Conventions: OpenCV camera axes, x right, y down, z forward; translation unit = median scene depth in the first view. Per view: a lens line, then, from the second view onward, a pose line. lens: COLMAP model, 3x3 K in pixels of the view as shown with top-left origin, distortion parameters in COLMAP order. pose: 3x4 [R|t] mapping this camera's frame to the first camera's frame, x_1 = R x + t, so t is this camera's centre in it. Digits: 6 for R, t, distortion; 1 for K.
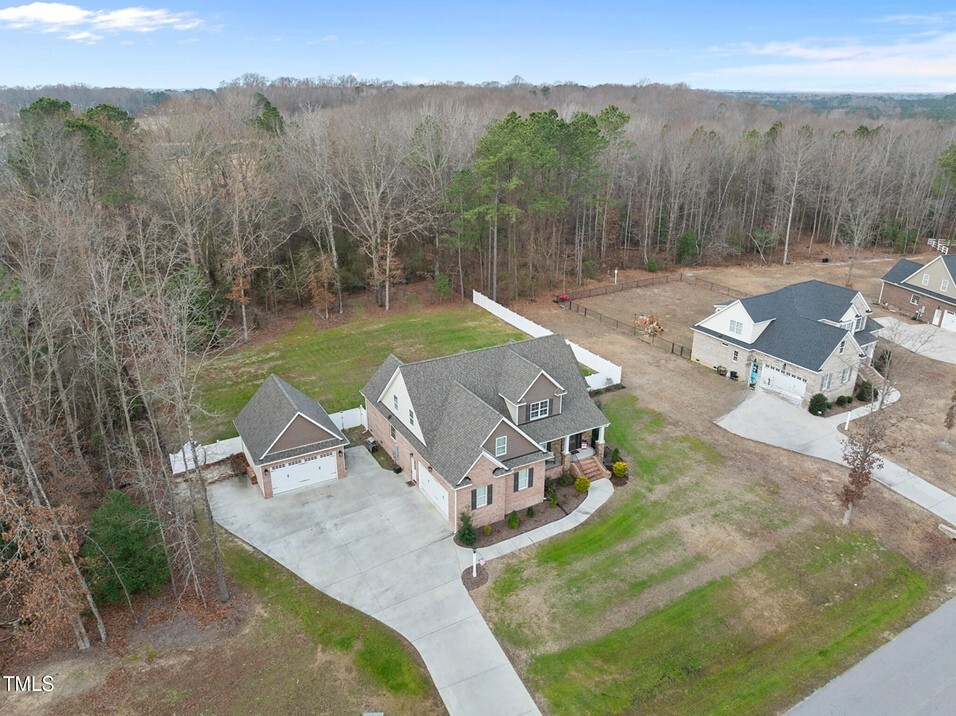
lens RADIAL K [[670.4, 0, 478.8], [0, 670.4, 358.6], [0, 0, 1]] dist [-0.038202, 0.014463]
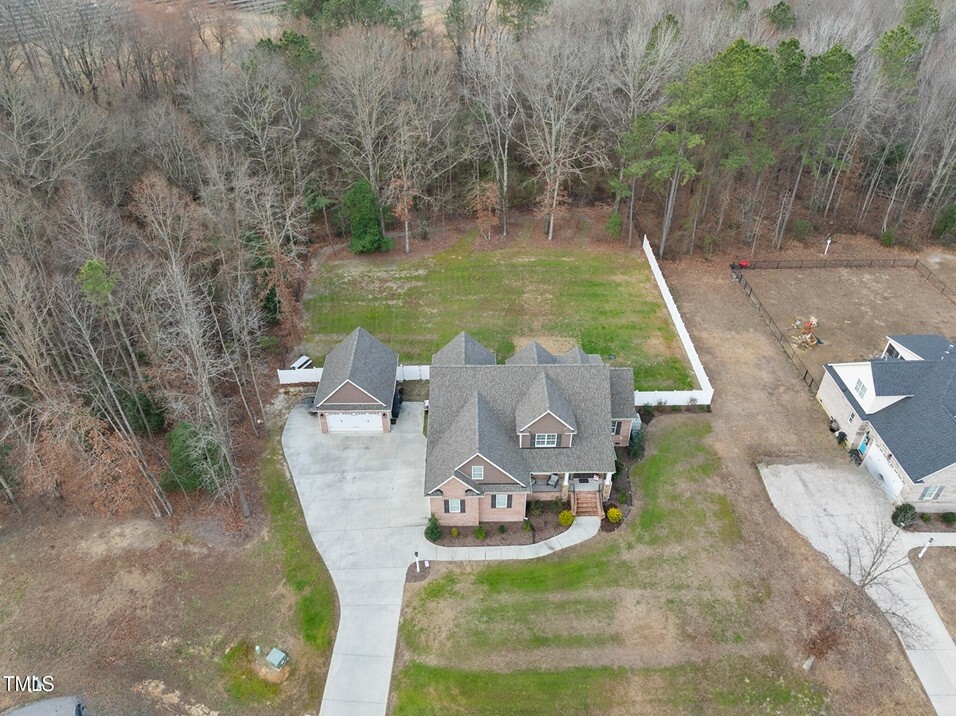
lens RADIAL K [[670.4, 0, 478.3], [0, 670.4, 356.0], [0, 0, 1]] dist [-0.038202, 0.014463]
pose [[0.877863, 0.289655, -0.381388, 0.395571], [-0.177399, 0.936387, 0.302834, -0.379338], [0.444844, -0.198189, 0.873404, 0.075142]]
